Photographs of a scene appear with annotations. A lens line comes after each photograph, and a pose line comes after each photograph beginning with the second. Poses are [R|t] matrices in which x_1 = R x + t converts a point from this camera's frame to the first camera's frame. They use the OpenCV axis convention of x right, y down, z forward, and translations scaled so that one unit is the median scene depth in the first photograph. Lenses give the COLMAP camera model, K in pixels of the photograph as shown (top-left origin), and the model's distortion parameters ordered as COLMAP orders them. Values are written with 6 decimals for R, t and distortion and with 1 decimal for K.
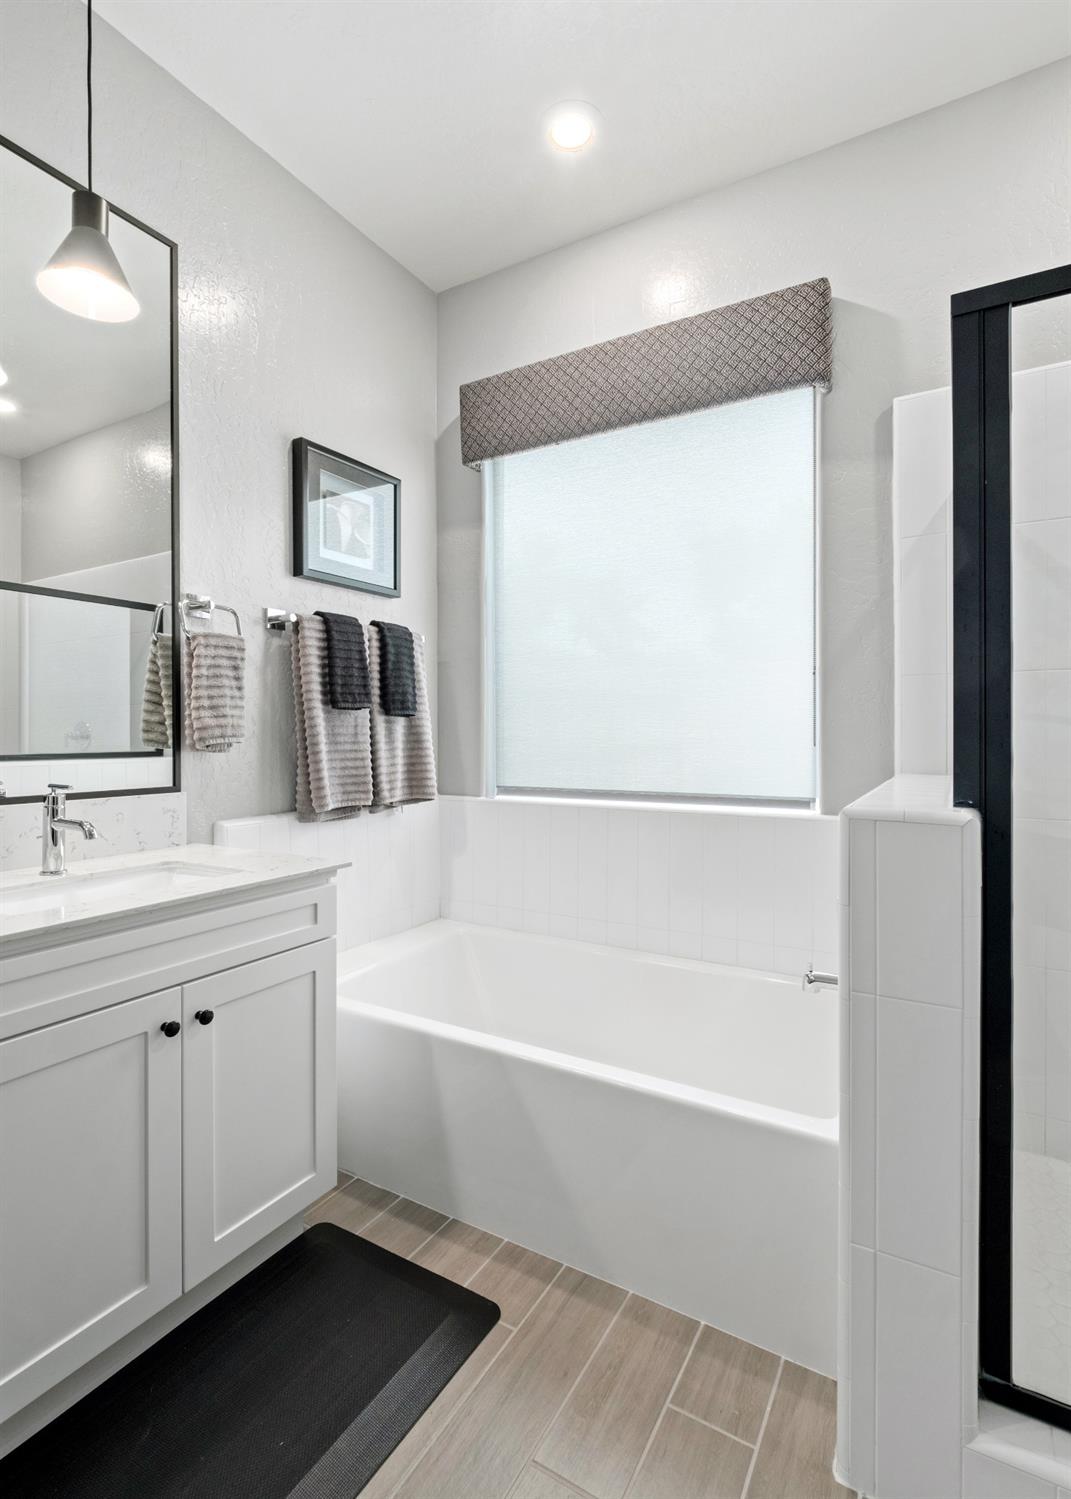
lens RADIAL K [[679.7, 0, 539.2], [0, 679.7, 731.5], [0, 0, 1]] dist [-0.000780, -0.000047]
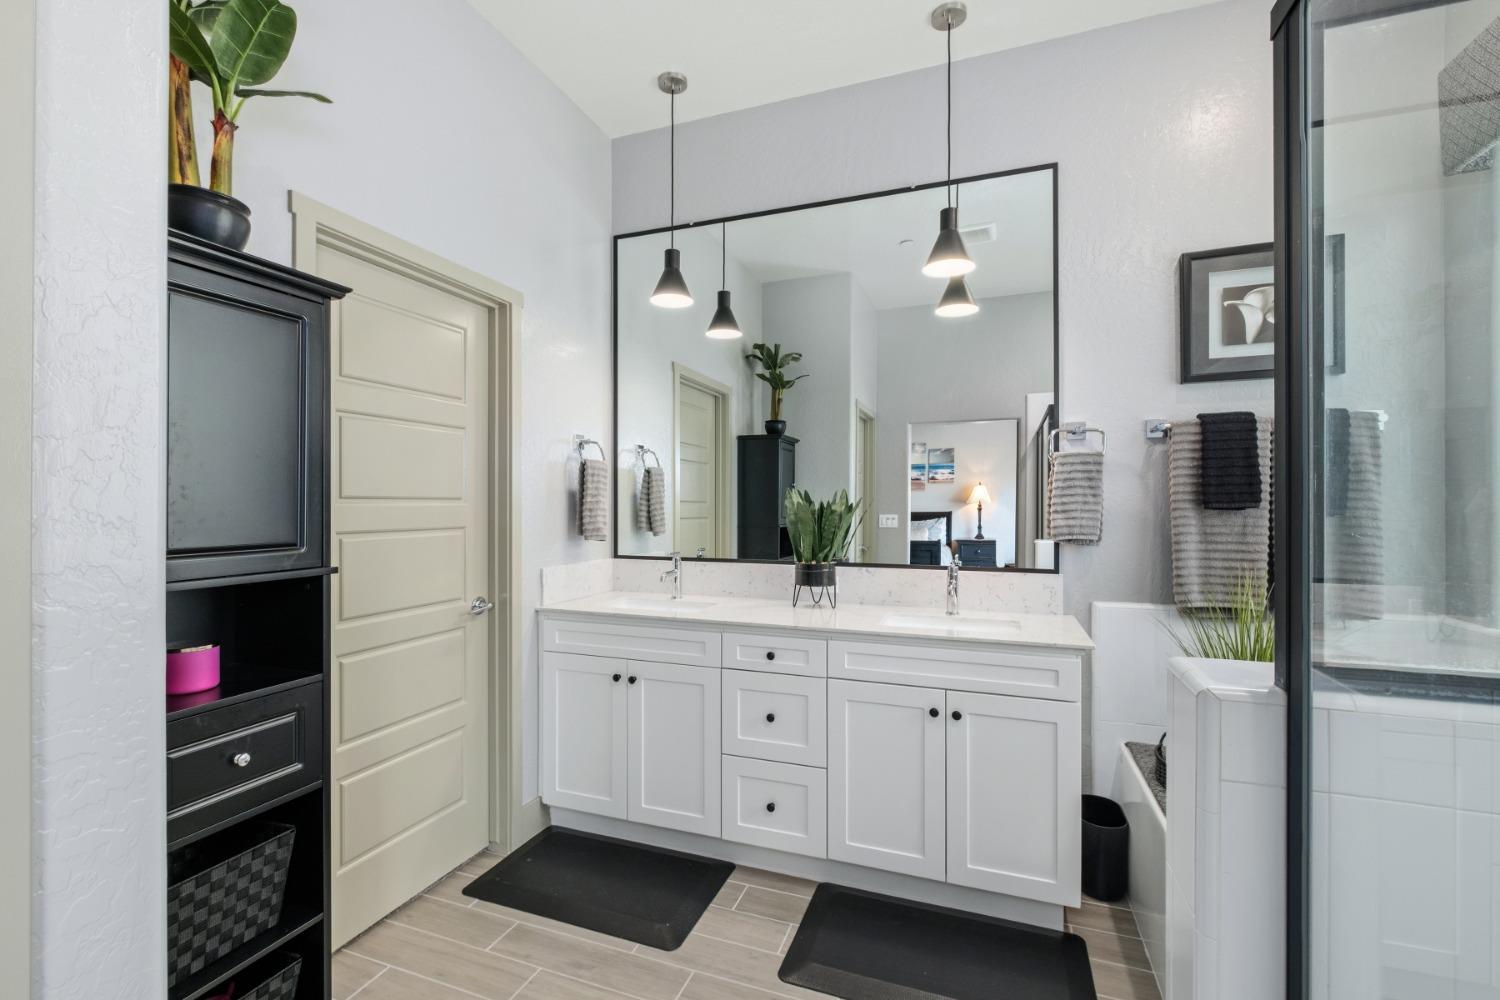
lens RADIAL K [[667.0, 0, 748.3], [0, 667.0, 504.3], [0, 0, 1]] dist [0.000342, 0.000082]
pose [[0.180245, -0.001481, -0.983621, 0.542739], [0.004145, 0.999991, -0.000746, -0.041349], [0.983613, -0.003943, 0.180250, 0.140236]]
